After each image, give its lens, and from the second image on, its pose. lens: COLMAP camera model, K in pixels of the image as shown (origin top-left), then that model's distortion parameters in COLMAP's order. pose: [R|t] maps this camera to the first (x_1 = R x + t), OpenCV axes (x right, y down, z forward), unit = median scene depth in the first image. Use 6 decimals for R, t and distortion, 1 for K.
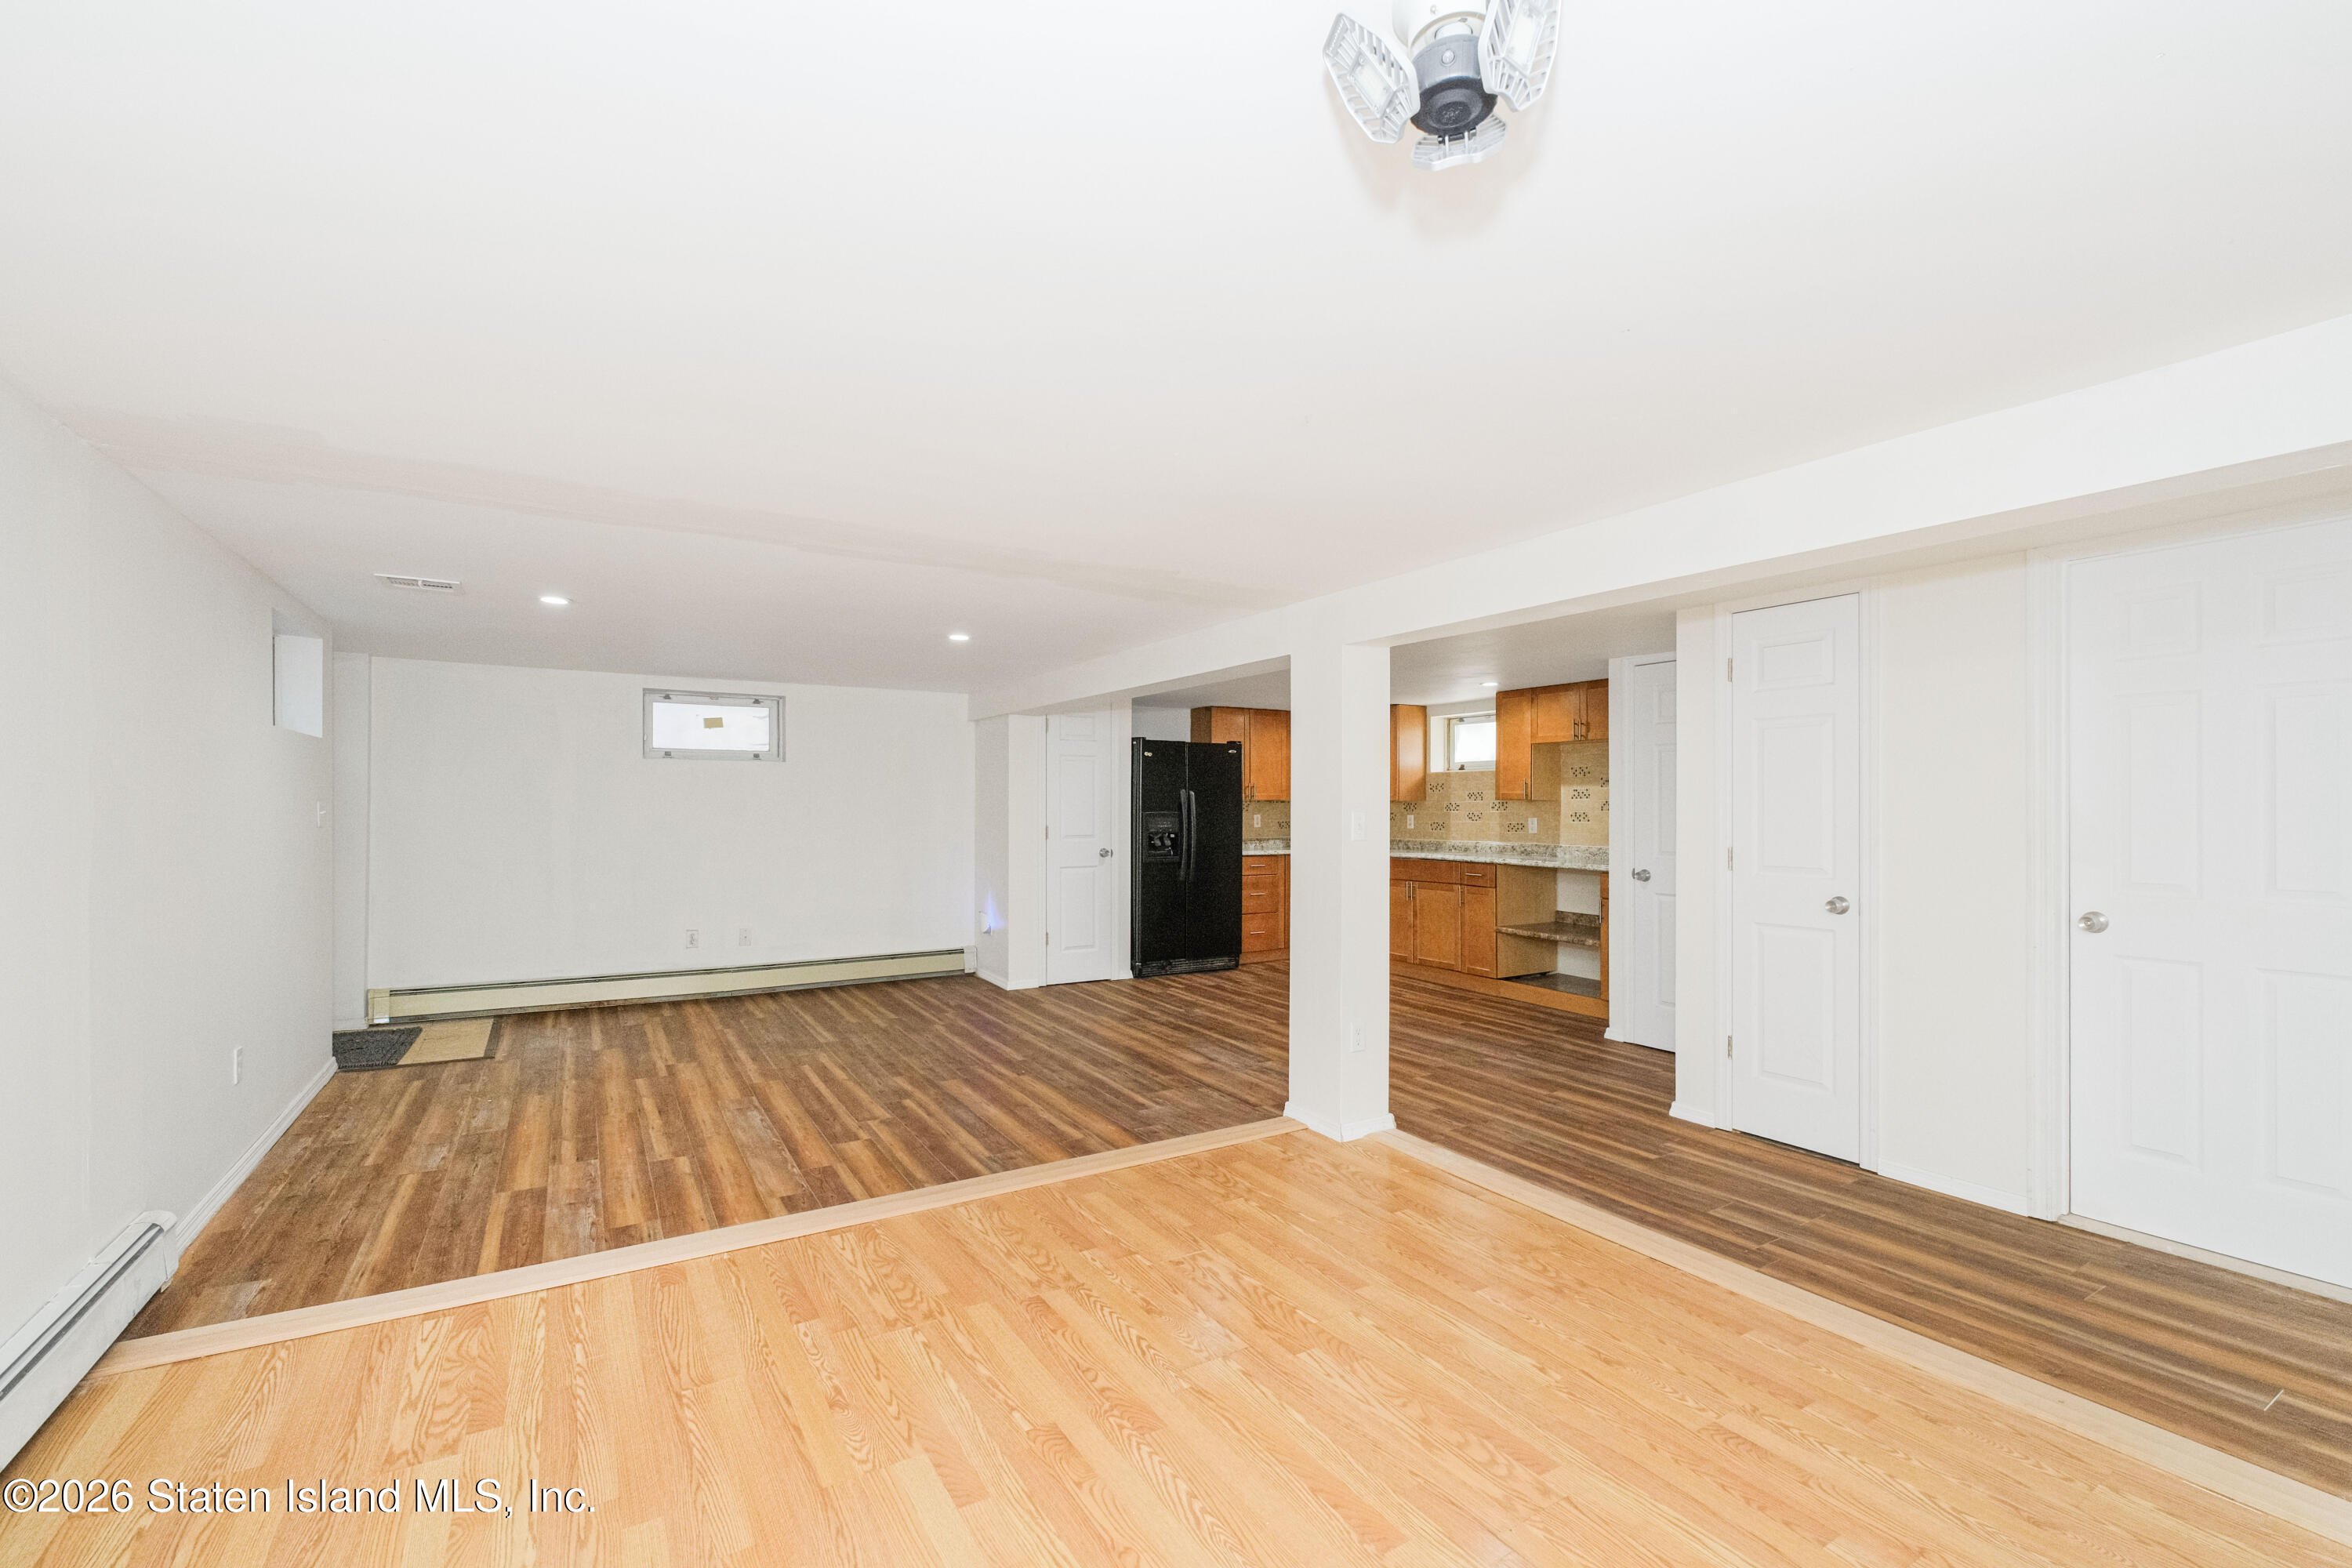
lens RADIAL K [[1000.8, 0, 1183.7], [0, 1000.8, 798.8], [0, 0, 1]] dist [-0.001791, -0.000776]
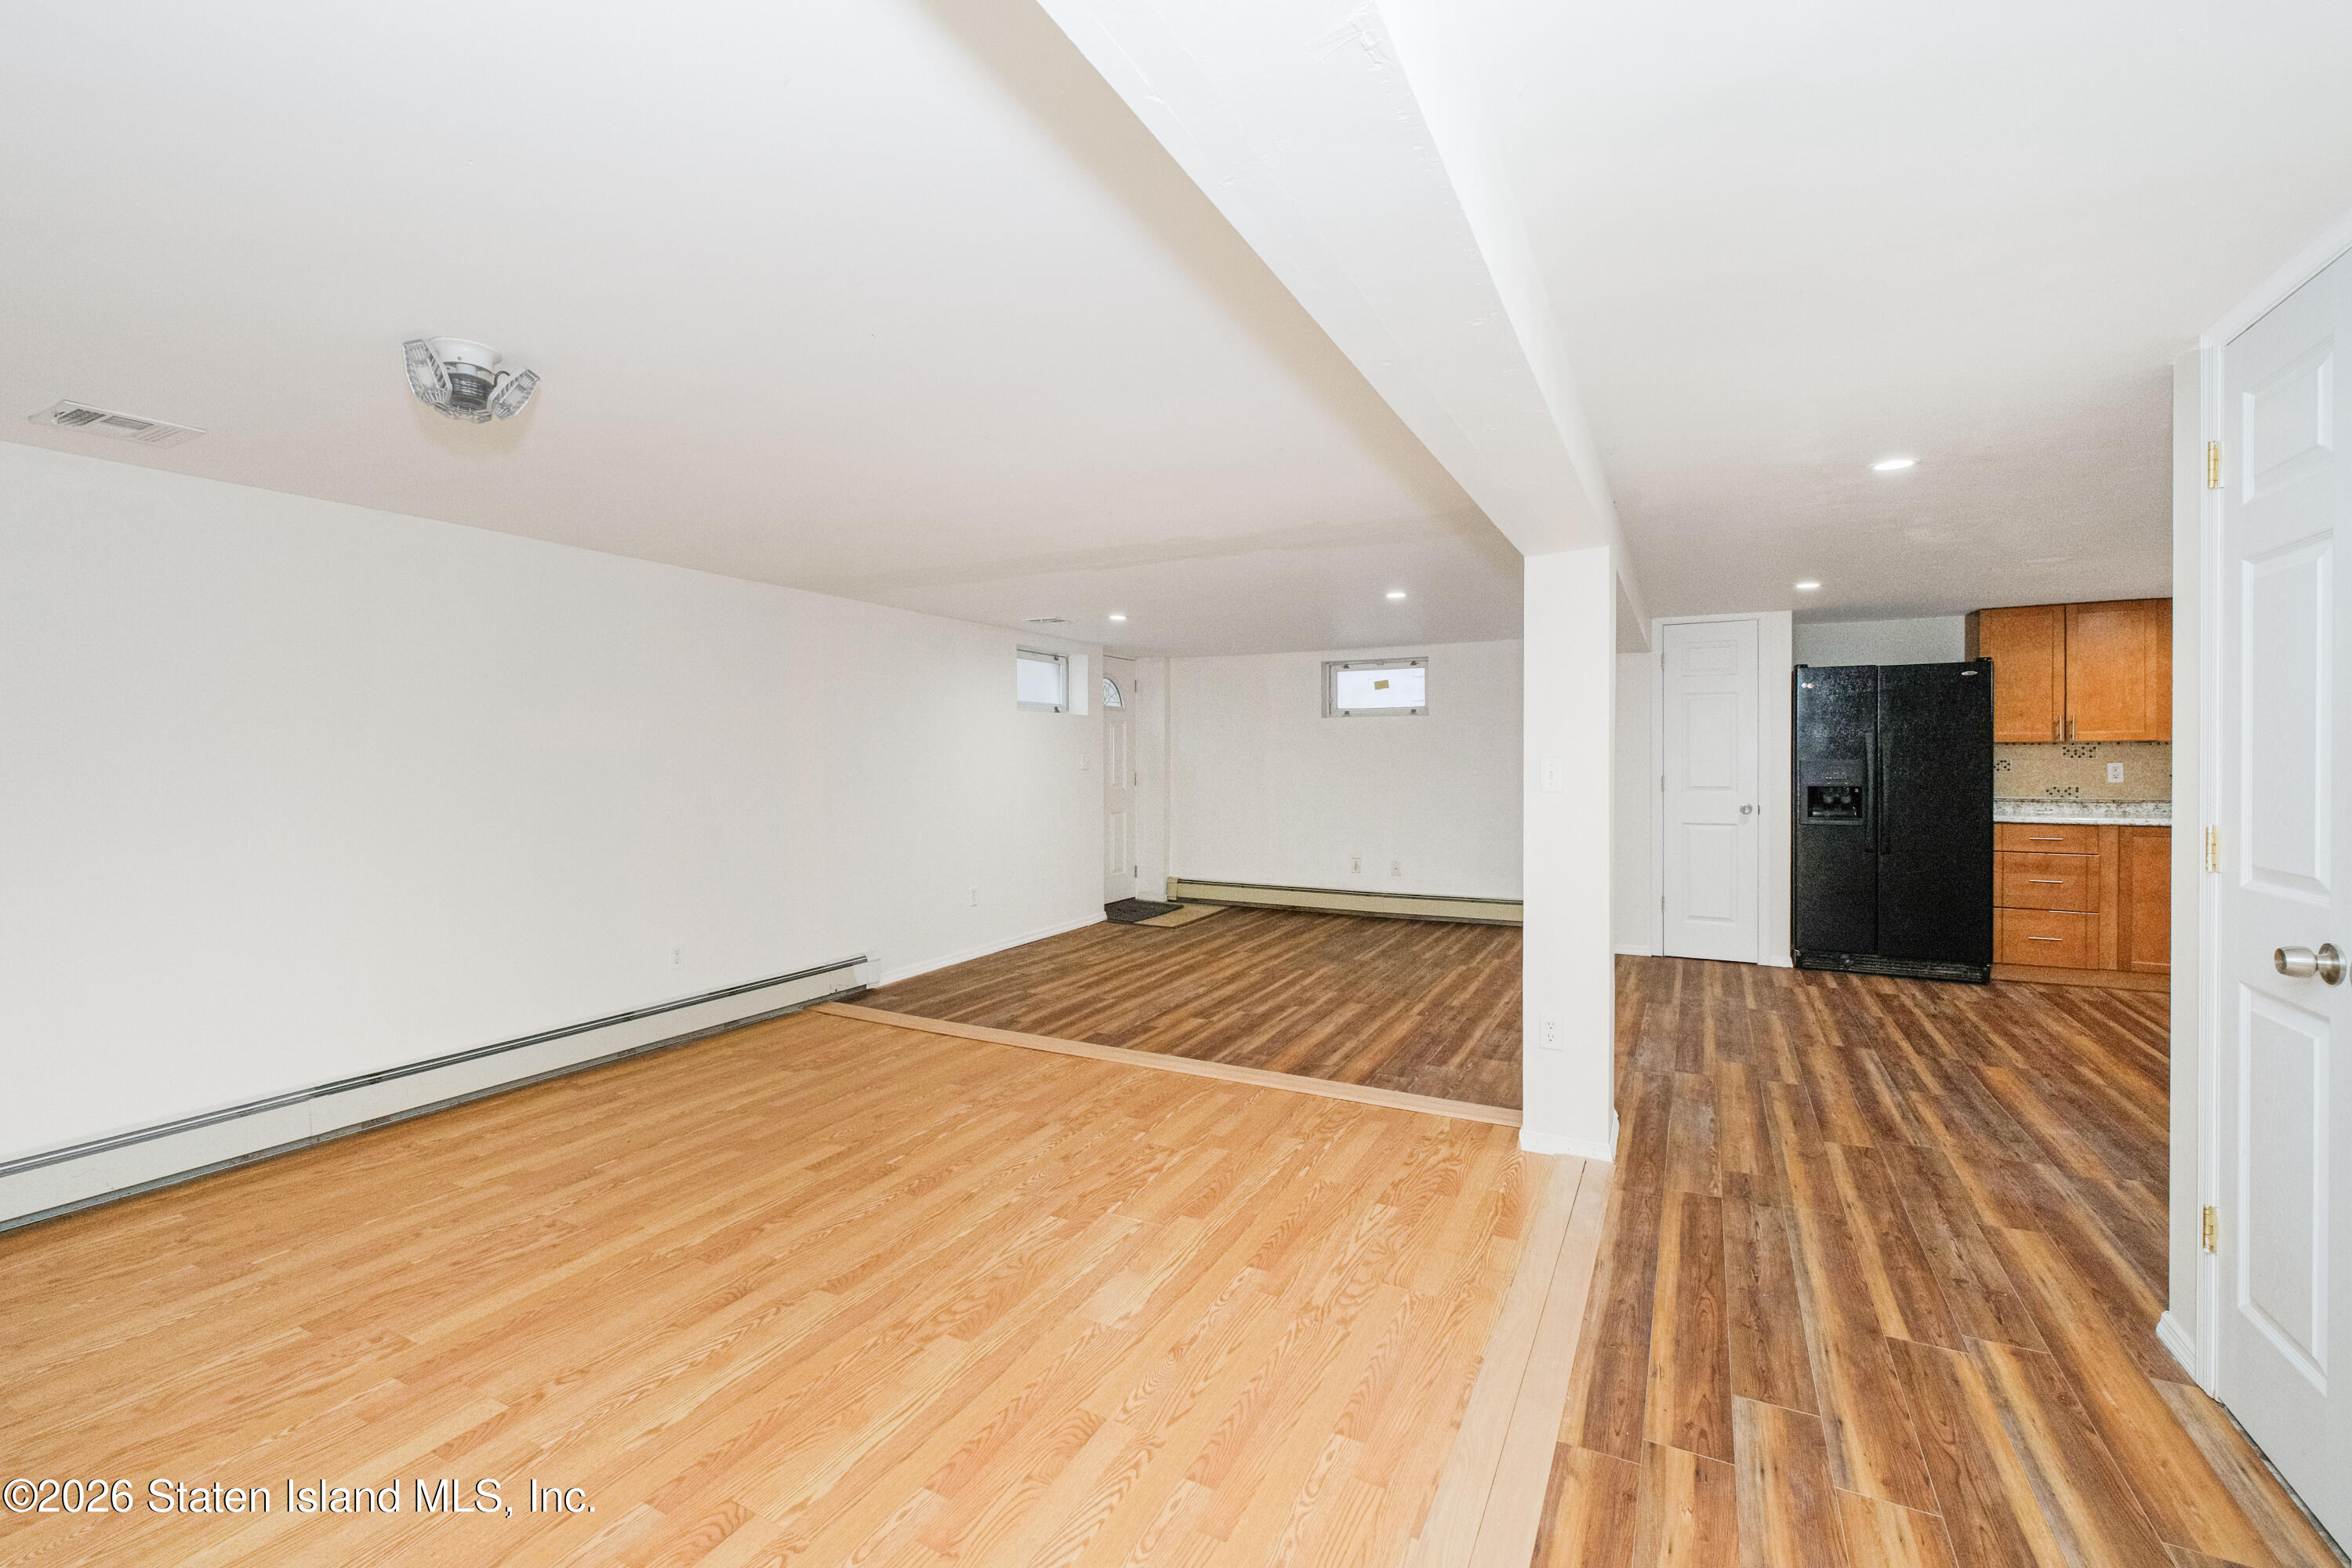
lens RADIAL K [[1000.8, 0, 1168.8], [0, 1000.8, 766.6], [0, 0, 1]] dist [-0.001791, -0.000776]
pose [[0.509363, 0.002939, -0.860547, 0.602415], [0.011597, 0.999880, 0.010279, 0.007577], [0.860473, -0.015215, 0.509268, 0.264276]]
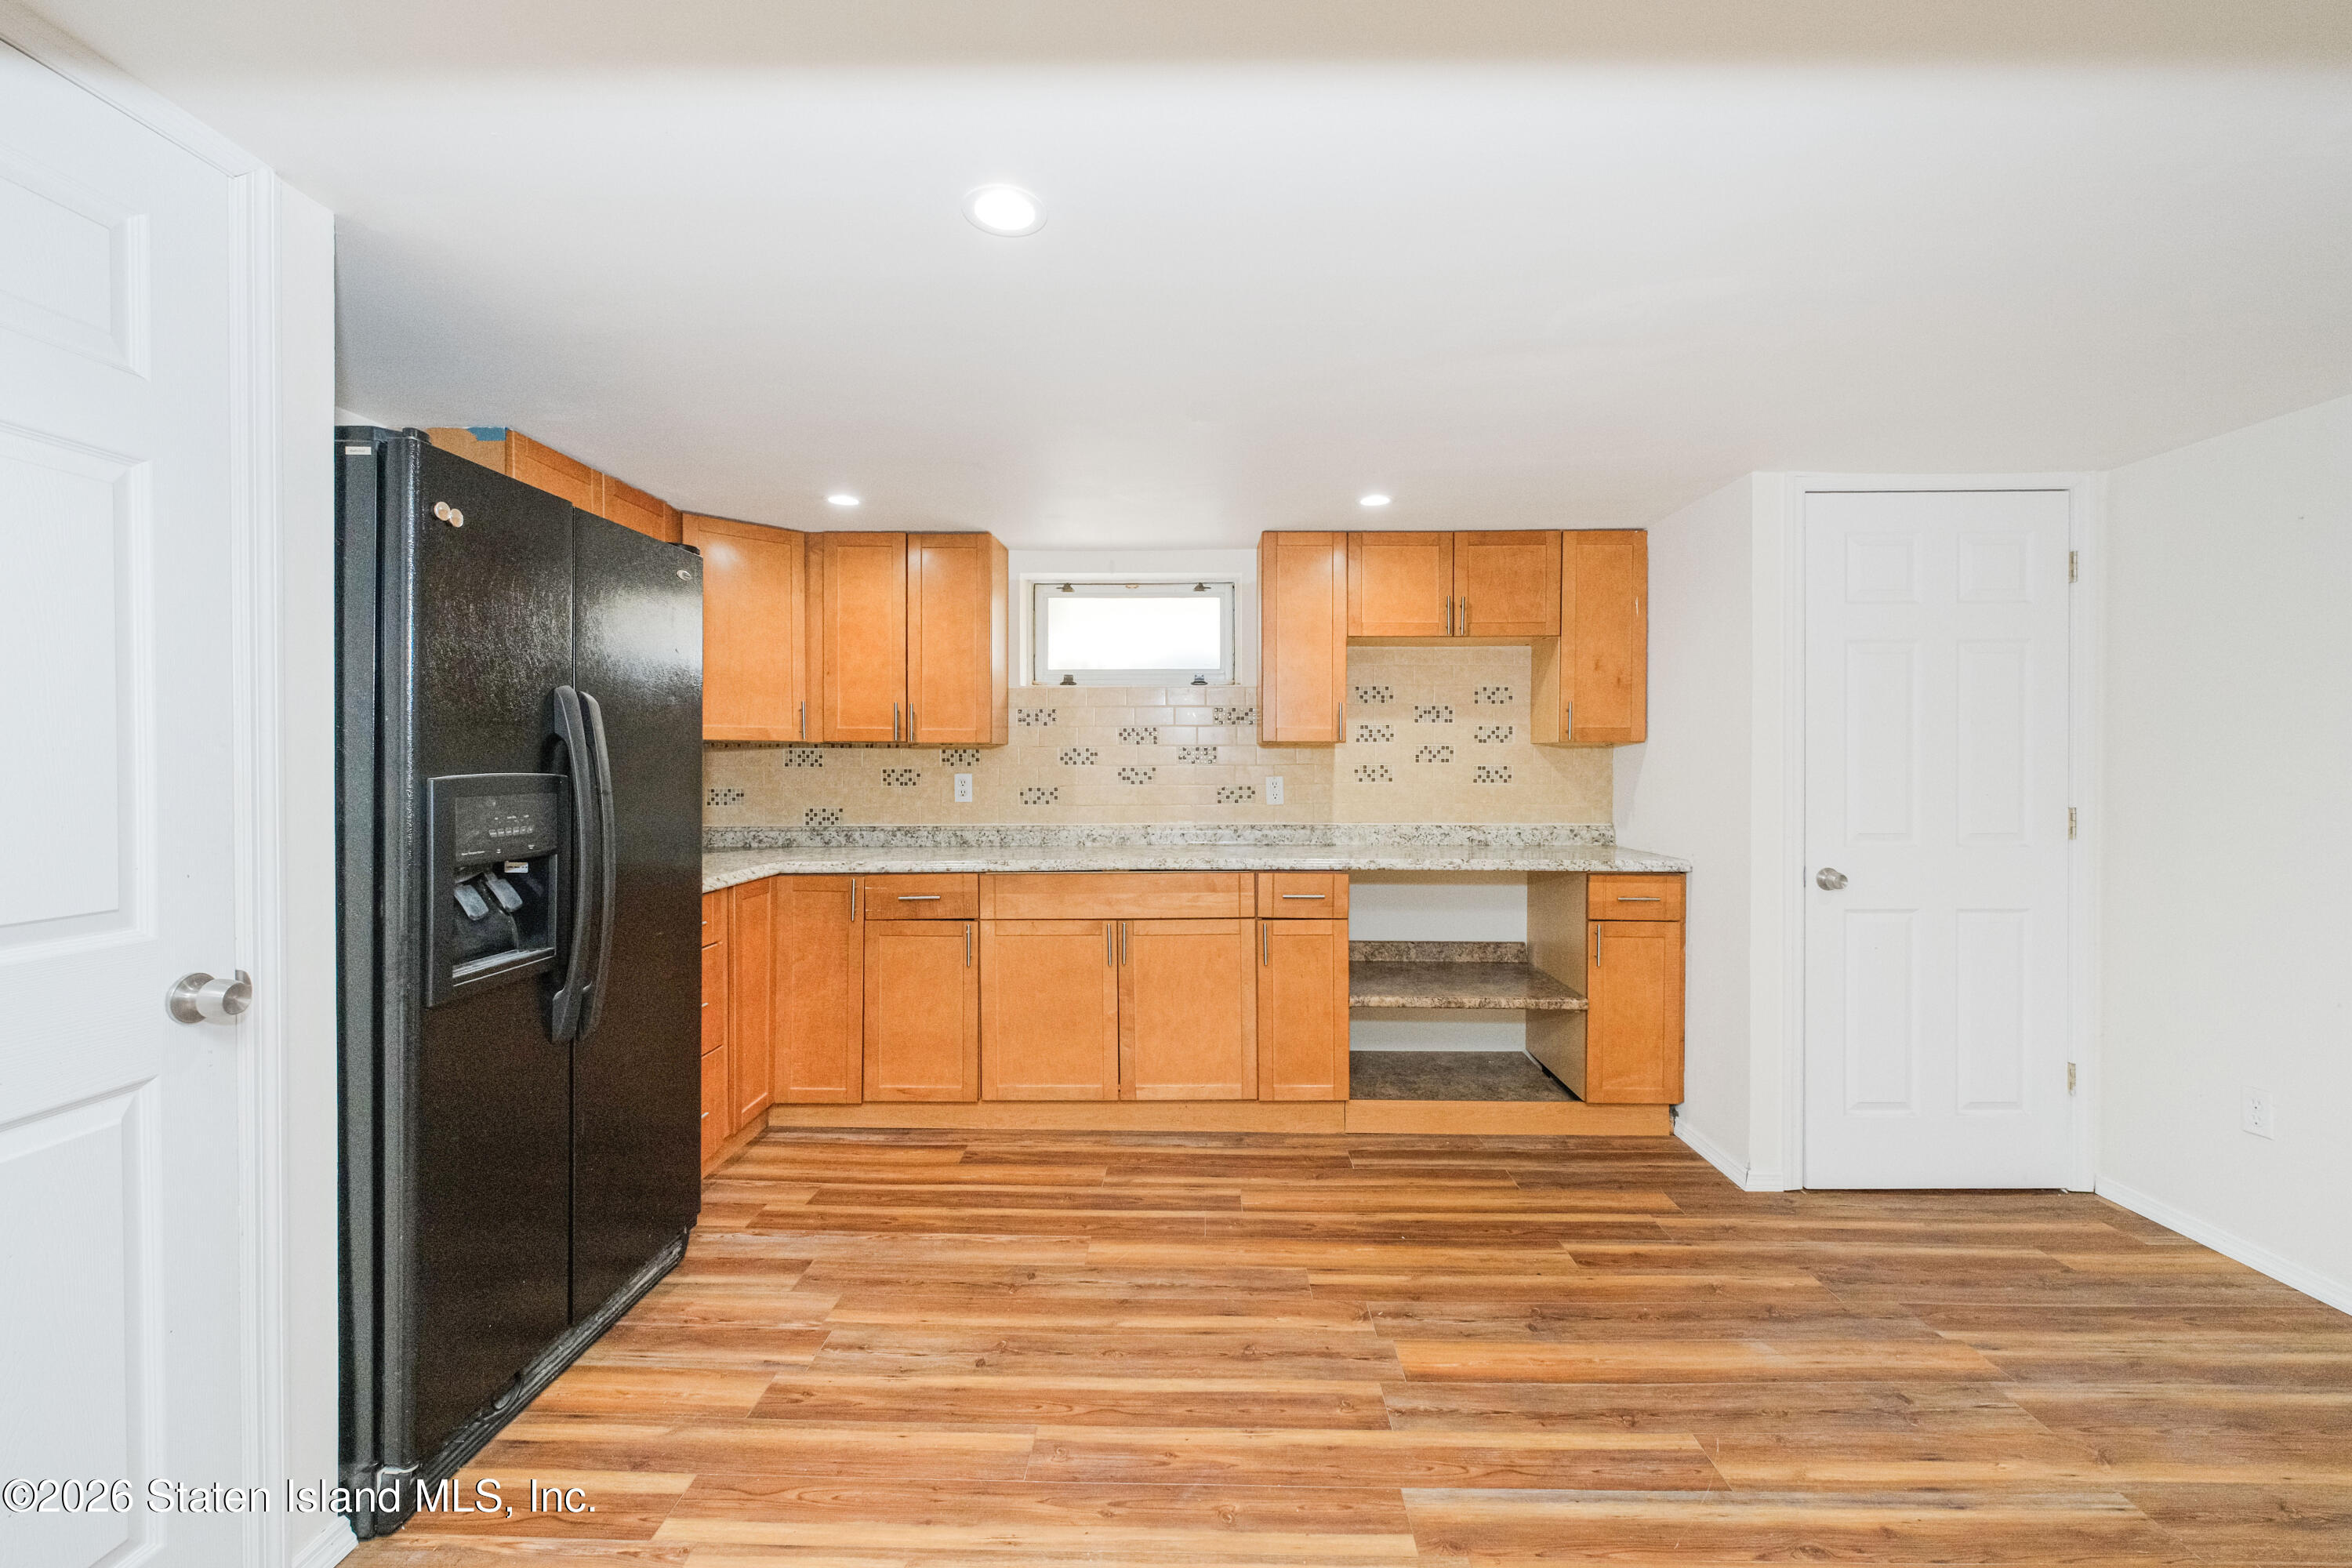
lens RADIAL K [[1000.8, 0, 1178.7], [0, 1000.8, 773.6], [0, 0, 1]] dist [-0.001791, -0.000776]
pose [[0.538382, -0.011961, 0.842616, -0.213075], [-0.001947, 0.999879, 0.015438, 0.014531], [-0.842699, -0.009952, 0.538293, 1.160818]]
